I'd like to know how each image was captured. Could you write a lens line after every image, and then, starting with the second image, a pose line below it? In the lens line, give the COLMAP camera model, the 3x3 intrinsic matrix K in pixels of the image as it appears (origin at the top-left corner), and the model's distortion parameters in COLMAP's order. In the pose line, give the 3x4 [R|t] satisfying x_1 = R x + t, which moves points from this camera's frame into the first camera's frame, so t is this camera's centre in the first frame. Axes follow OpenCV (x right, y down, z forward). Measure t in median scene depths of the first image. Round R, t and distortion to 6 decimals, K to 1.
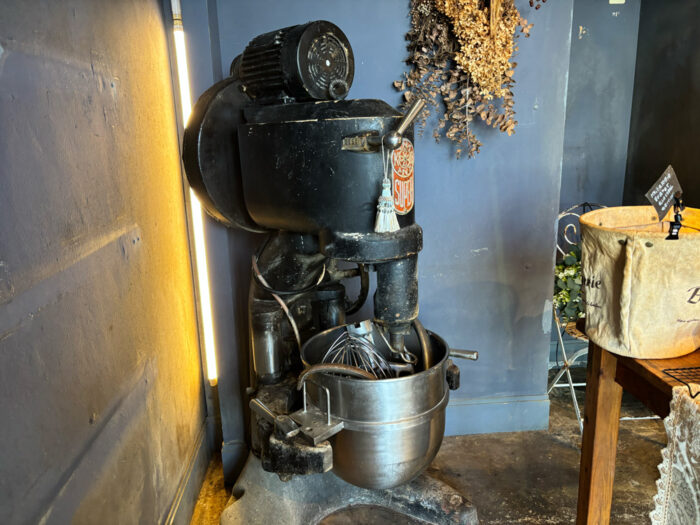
lens RADIAL K [[524.8, 0, 348.7], [0, 524.8, 267.0], [0, 0, 1]] dist [-0.002446, -0.007765]
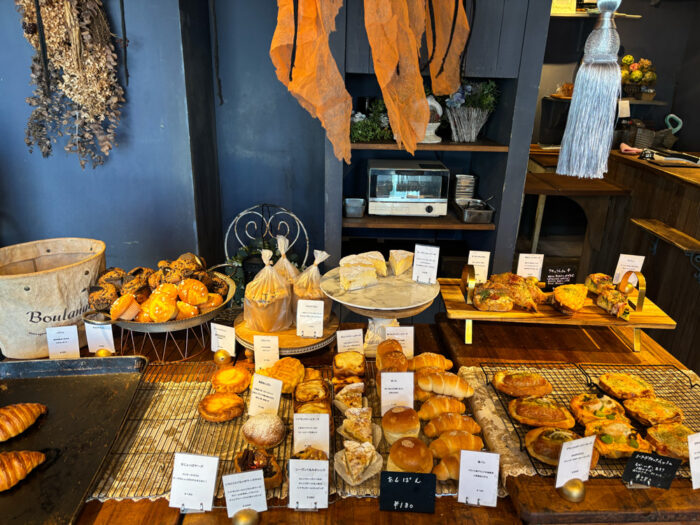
lens RADIAL K [[524.8, 0, 348.7], [0, 524.8, 267.0], [0, 0, 1]] dist [-0.002446, -0.007765]
pose [[0.996390, 0.079253, -0.030415, 0.726244], [-0.075175, 0.990221, 0.117518, -0.143572], [0.039432, -0.114808, 0.992605, -0.151311]]
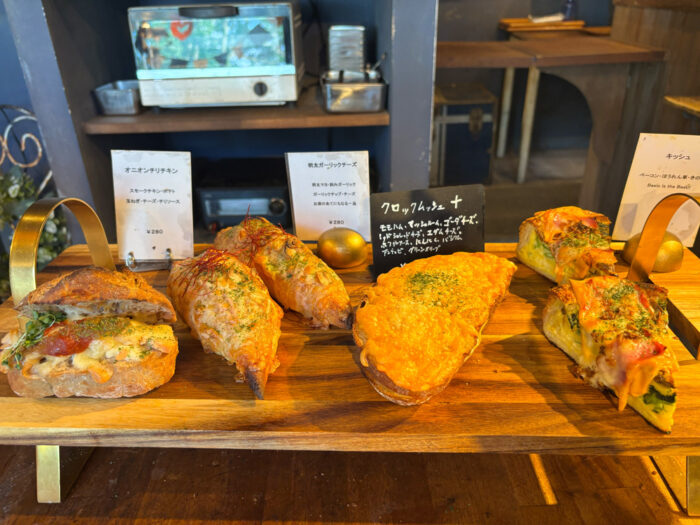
lens RADIAL K [[546.4, 0, 350.0], [0, 546.4, 262.5], [0, 0, 1]] dist [-0.015504, -0.007855]
pose [[0.998202, 0.037241, -0.046965, 0.983190], [-0.025824, 0.974312, 0.223716, -0.099392], [0.054090, -0.222101, 0.973522, 0.376141]]
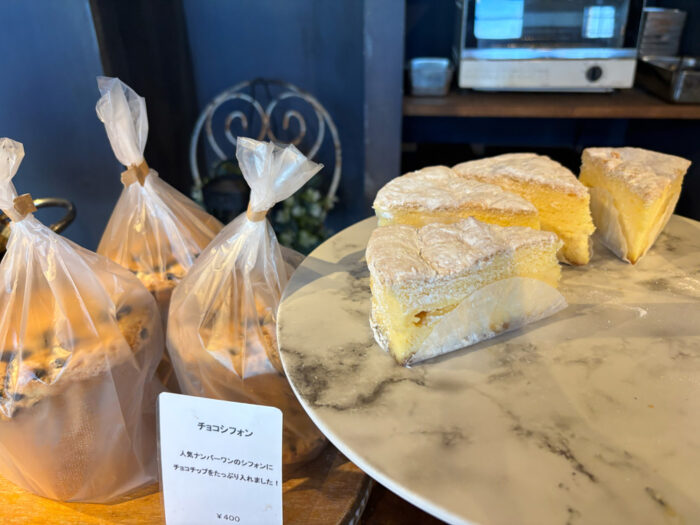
lens RADIAL K [[524.8, 0, 348.7], [0, 524.8, 267.0], [0, 0, 1]] dist [-0.002446, -0.007765]
pose [[0.984955, 0.103658, -0.138269, 0.707682], [-0.063721, 0.961595, 0.266973, -0.087113], [0.160633, -0.254146, 0.953733, 0.404650]]
